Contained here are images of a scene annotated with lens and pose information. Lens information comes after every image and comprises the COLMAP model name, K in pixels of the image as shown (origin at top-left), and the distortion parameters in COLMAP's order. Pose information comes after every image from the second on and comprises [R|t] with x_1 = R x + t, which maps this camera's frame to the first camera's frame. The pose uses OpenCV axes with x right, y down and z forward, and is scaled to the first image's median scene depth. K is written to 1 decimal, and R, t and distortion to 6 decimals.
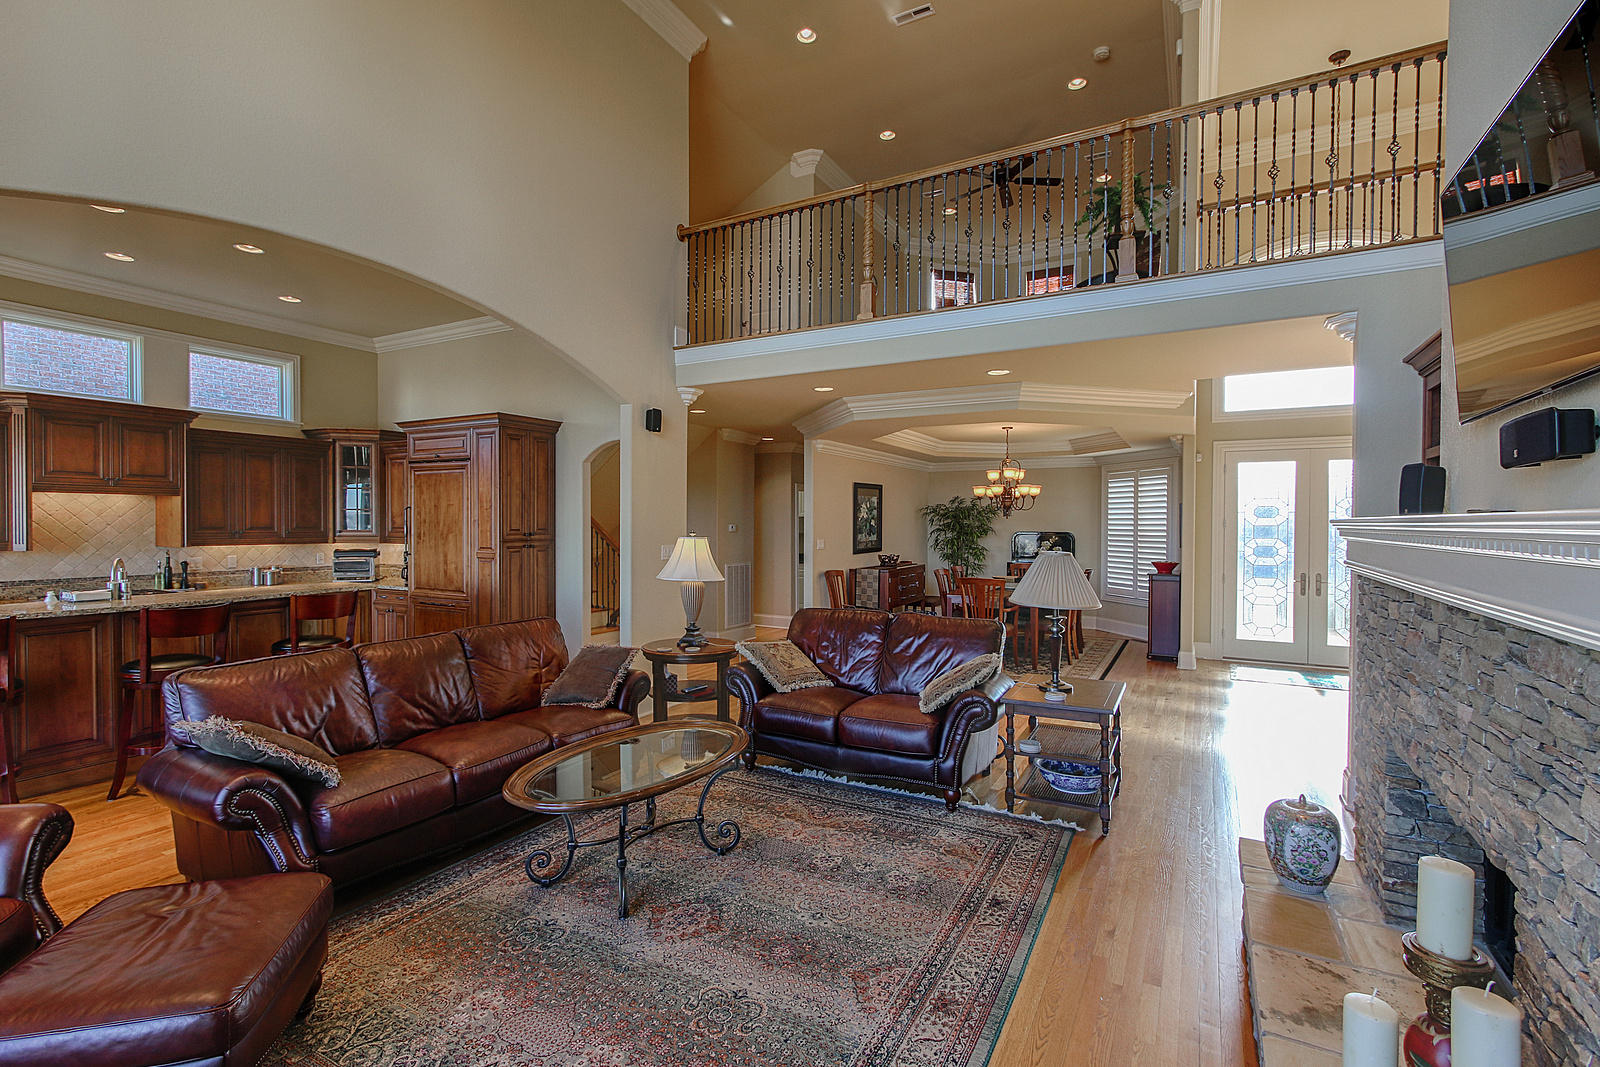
lens RADIAL K [[726.3, 0, 775.1], [0, 726.3, 534.8], [0, 0, 1]] dist [0.002035, 0.000343]
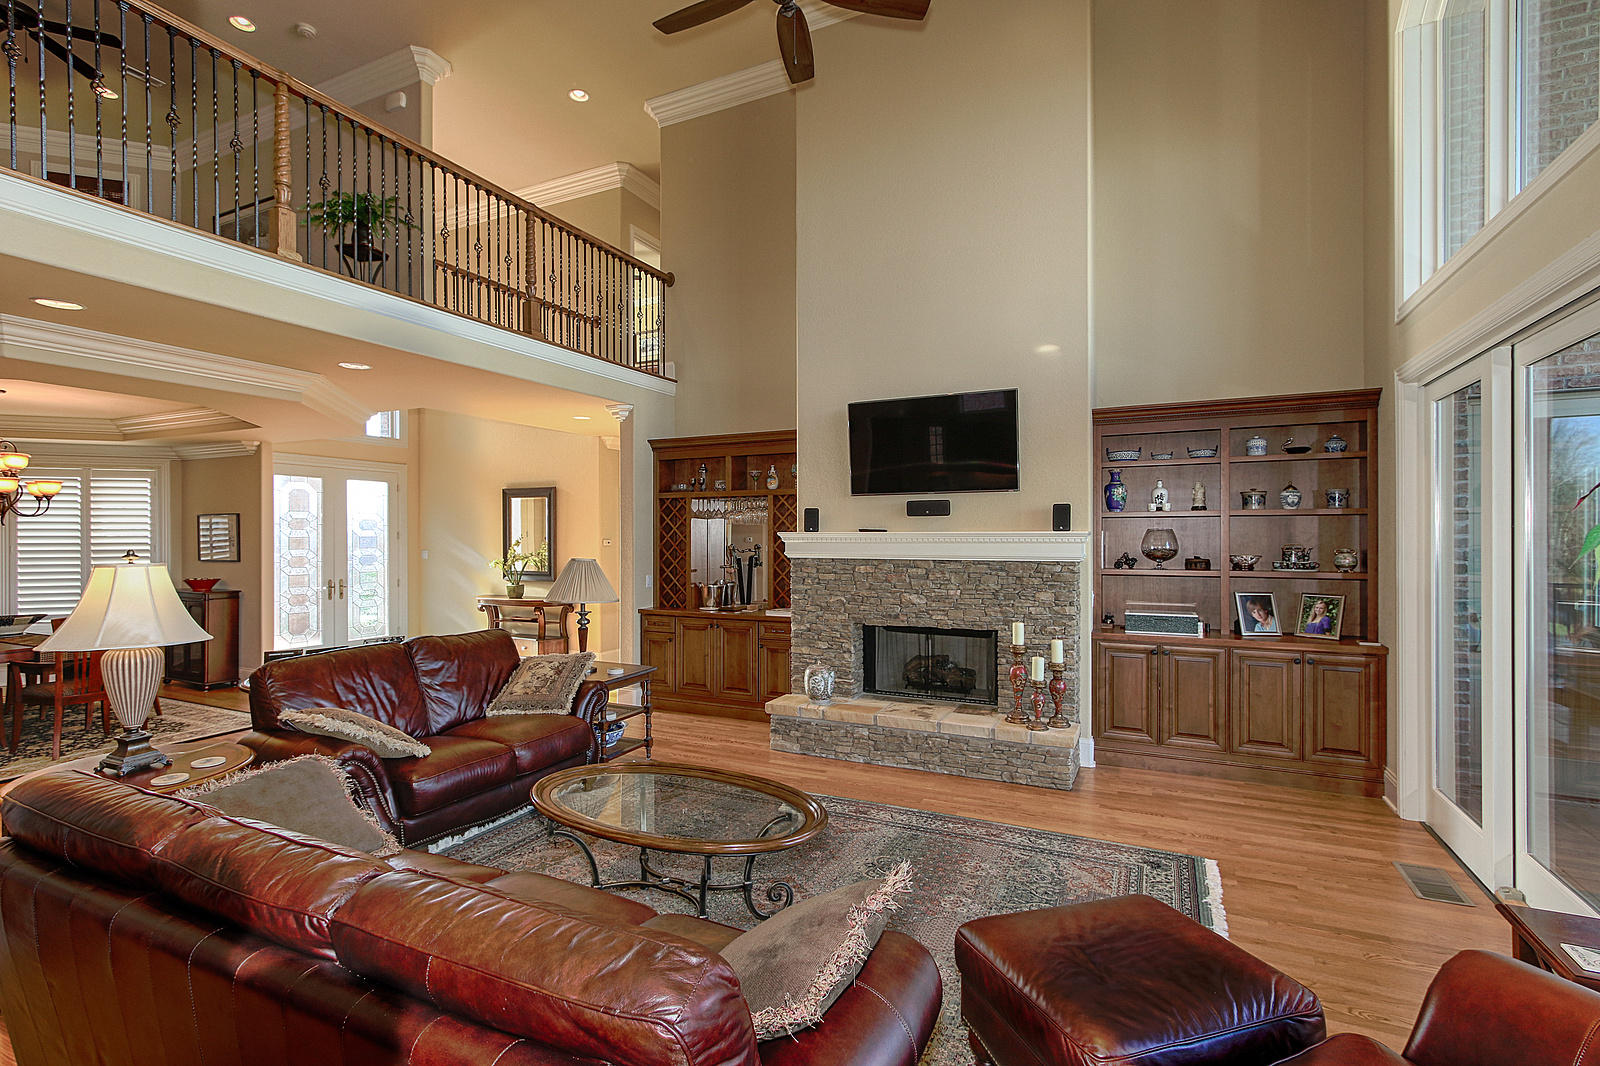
lens RADIAL K [[741.2, 0, 805.9], [0, 741.2, 530.5], [0, 0, 1]] dist [0.011868, 0.000327]
pose [[-0.062530, 0.003447, 0.998037, -0.521614], [0.017563, 0.999843, -0.002353, -0.007904], [-0.997889, 0.017382, -0.062581, 0.418786]]
